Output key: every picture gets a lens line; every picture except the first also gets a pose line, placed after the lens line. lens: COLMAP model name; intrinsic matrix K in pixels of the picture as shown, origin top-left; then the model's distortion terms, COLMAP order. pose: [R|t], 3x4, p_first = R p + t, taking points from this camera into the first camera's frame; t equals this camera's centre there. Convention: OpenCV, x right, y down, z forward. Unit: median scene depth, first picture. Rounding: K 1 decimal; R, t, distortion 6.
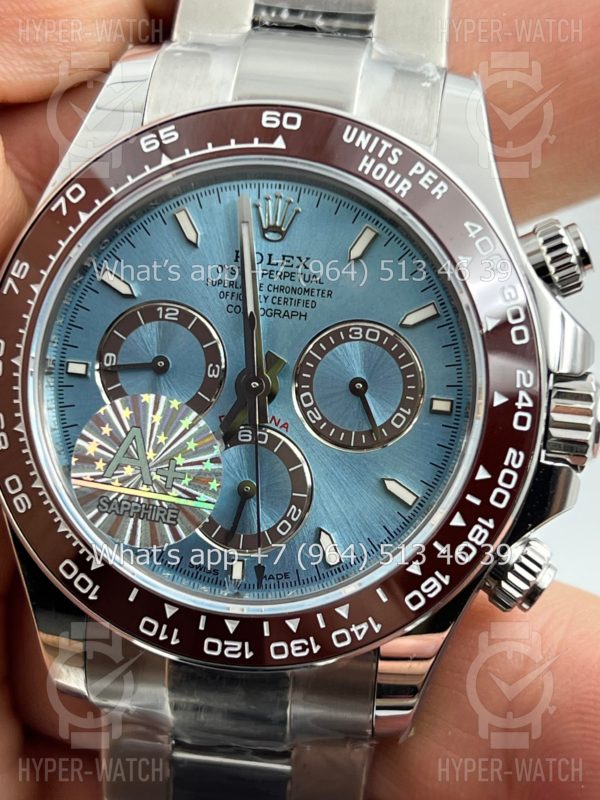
lens RADIAL K [[1904.2, 0, 302.9], [0, 1904.2, 400.8], [0, 0, 1]] dist [0.264319, 0.000000]
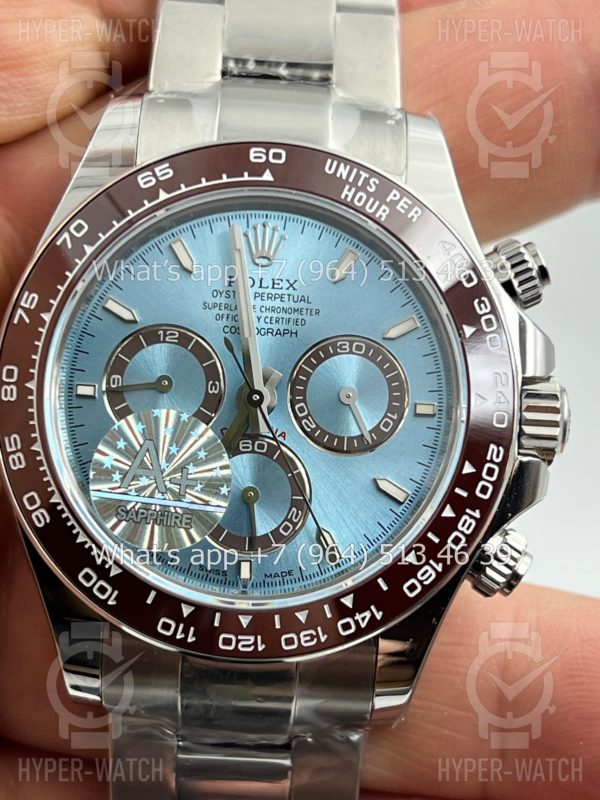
lens RADIAL K [[1904.2, 0, 299.7], [0, 1904.2, 398.8], [0, 0, 1]] dist [0.264319, 0.000000]
pose [[0.992257, -0.040492, 0.117419, -0.126824], [0.046916, 0.997520, -0.052471, 0.050399], [-0.115003, 0.057573, 0.991695, -0.078282]]
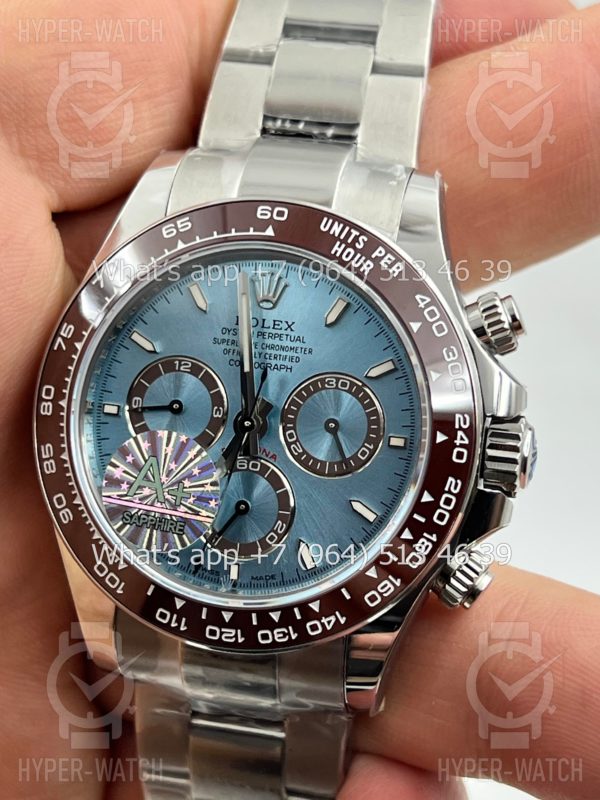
lens RADIAL K [[1904.2, 0, 302.6], [0, 1904.2, 398.5], [0, 0, 1]] dist [0.264319, 0.000000]
pose [[0.995141, 0.008745, -0.098066, 0.132193], [-0.010097, 0.999861, -0.013303, -0.008623], [0.097936, 0.014229, 0.995091, -0.240584]]
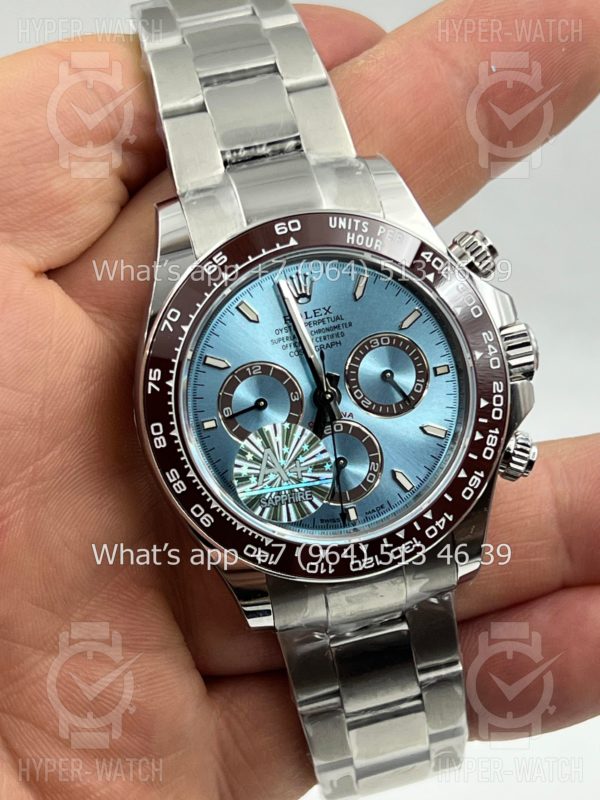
lens RADIAL K [[1904.2, 0, 296.4], [0, 1904.2, 391.6], [0, 0, 1]] dist [0.264319, 0.000000]
pose [[0.924056, -0.326944, 0.198061, -0.349002], [0.315570, 0.944867, 0.087415, -0.153315], [-0.215721, -0.018274, 0.976284, -0.489651]]
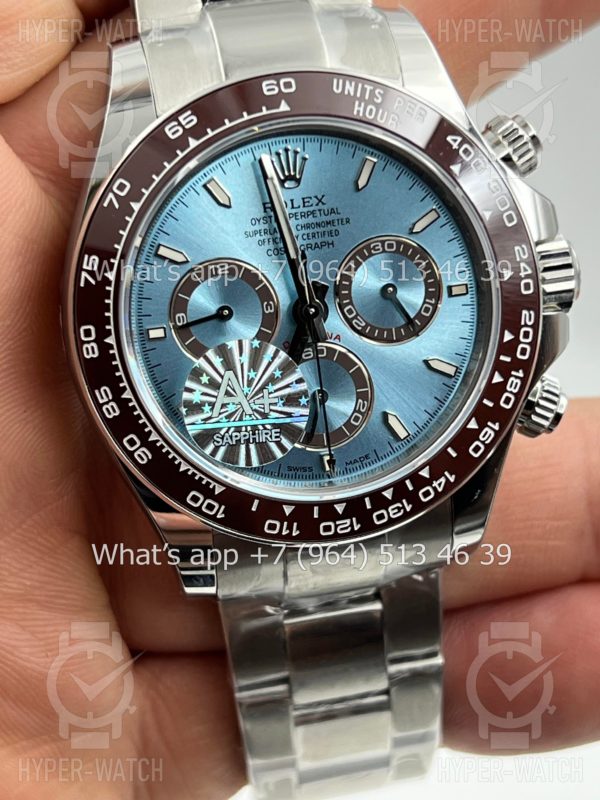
lens RADIAL K [[1904.2, 0, 299.8], [0, 1904.2, 396.6], [0, 0, 1]] dist [0.264319, 0.000000]
pose [[0.942050, -0.254575, 0.218480, -0.304855], [0.228811, 0.963854, 0.136496, -0.120621], [-0.245331, -0.078595, 0.966248, -0.156581]]
